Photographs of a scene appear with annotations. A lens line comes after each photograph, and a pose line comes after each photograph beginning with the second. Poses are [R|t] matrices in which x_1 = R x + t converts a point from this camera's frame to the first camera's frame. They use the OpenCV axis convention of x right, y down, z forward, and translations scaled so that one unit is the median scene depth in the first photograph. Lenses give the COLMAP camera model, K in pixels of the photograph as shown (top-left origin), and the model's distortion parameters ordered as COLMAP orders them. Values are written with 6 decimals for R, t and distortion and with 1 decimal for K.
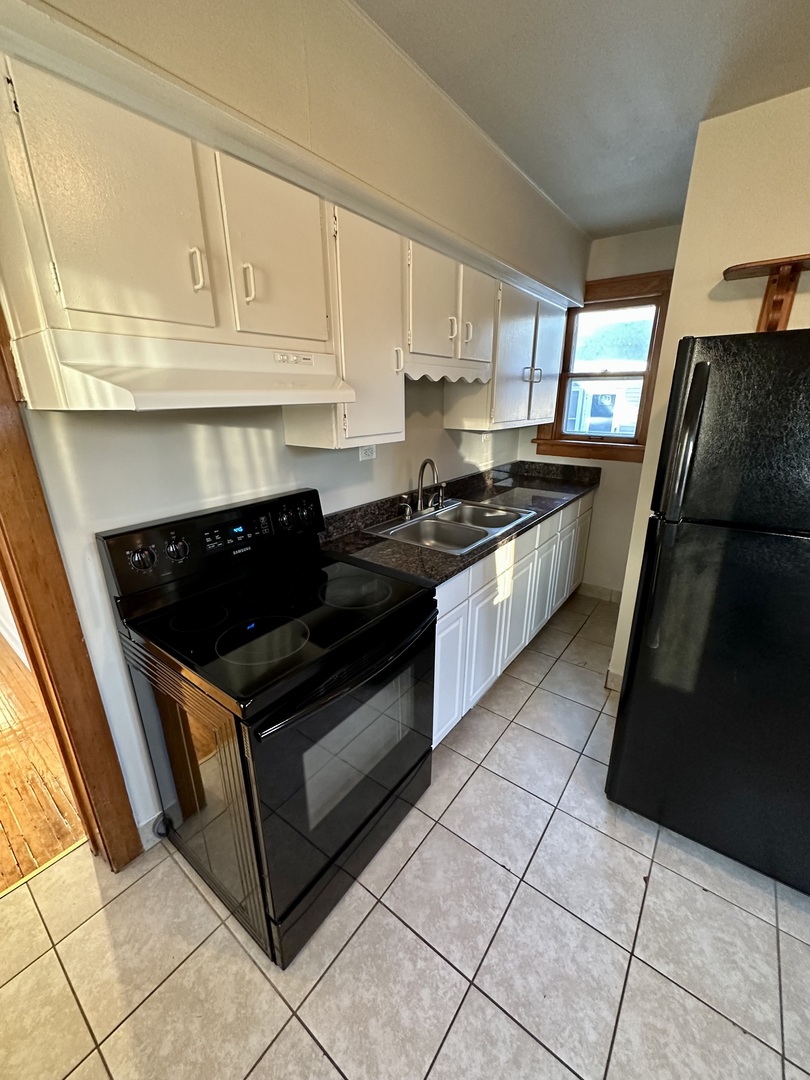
lens RADIAL K [[430.9, 0, 409.3], [0, 430.9, 540.0], [0, 0, 1]] dist [-0.002155, -0.000398]
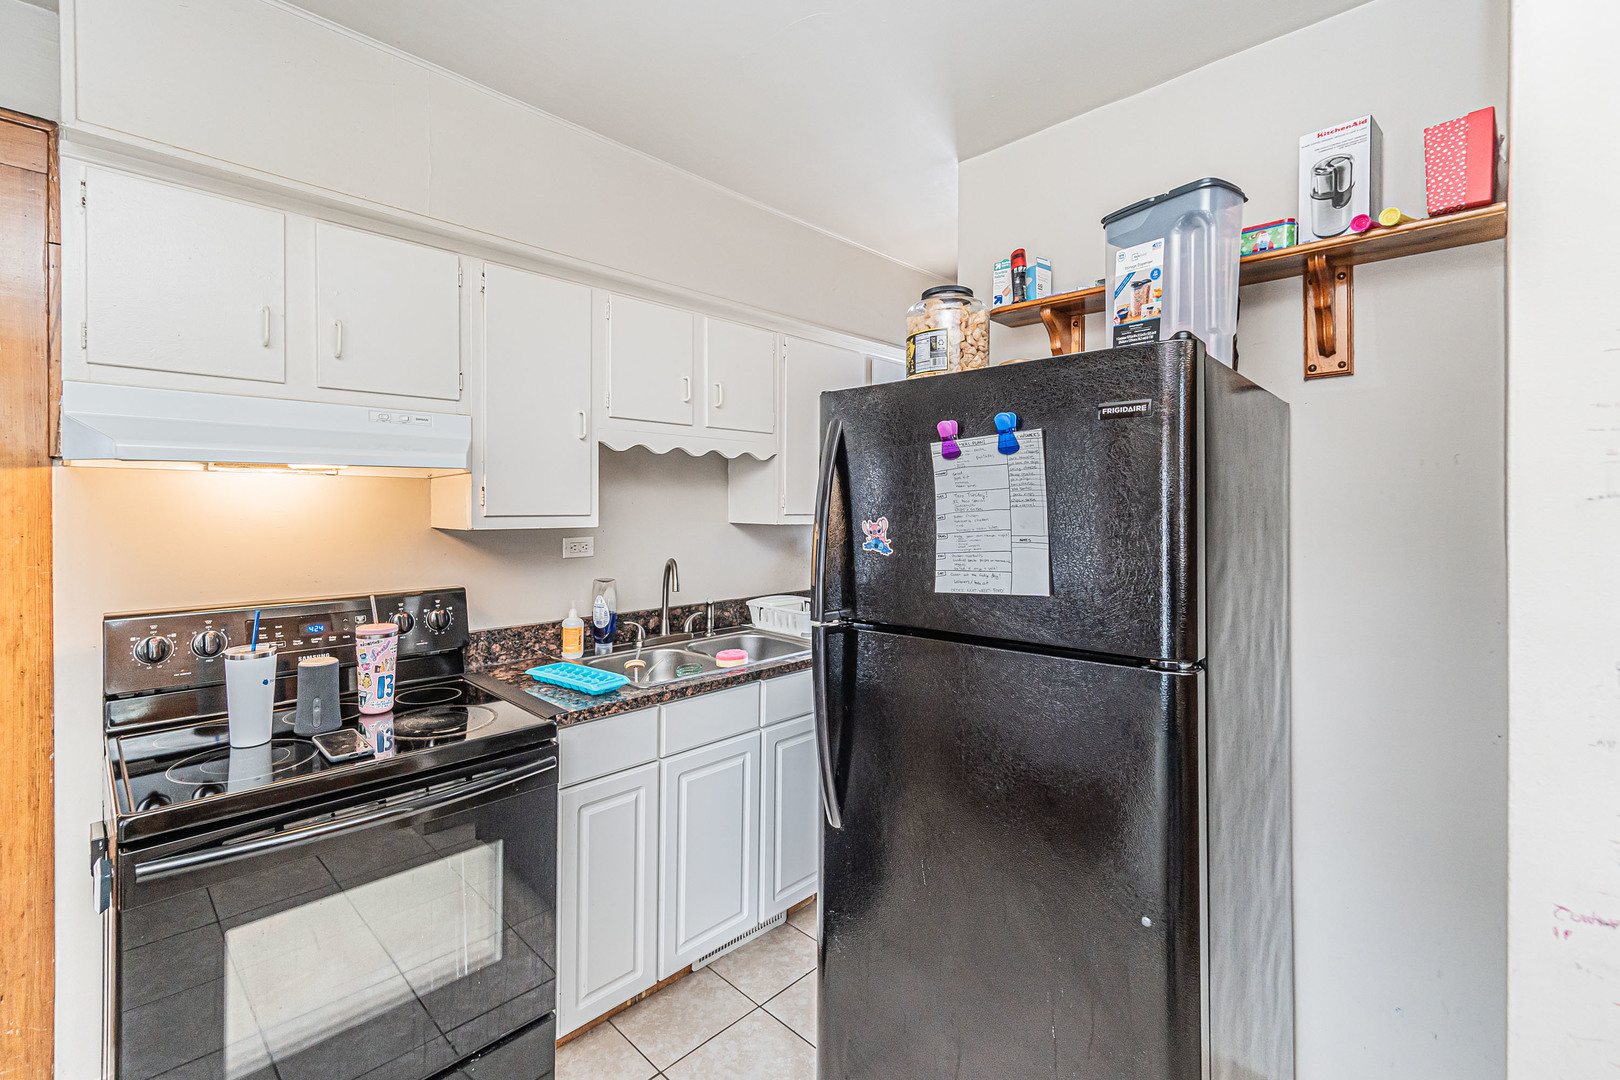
lens RADIAL K [[719.7, 0, 814.9], [0, 719.7, 501.9], [0, 0, 1]] dist [-0.004311, 0.000875]
pose [[0.993115, 0.013883, -0.116319, 0.598792], [-0.049702, 0.949086, -0.311071, 0.110347], [0.106078, 0.314710, 0.943242, -0.157797]]
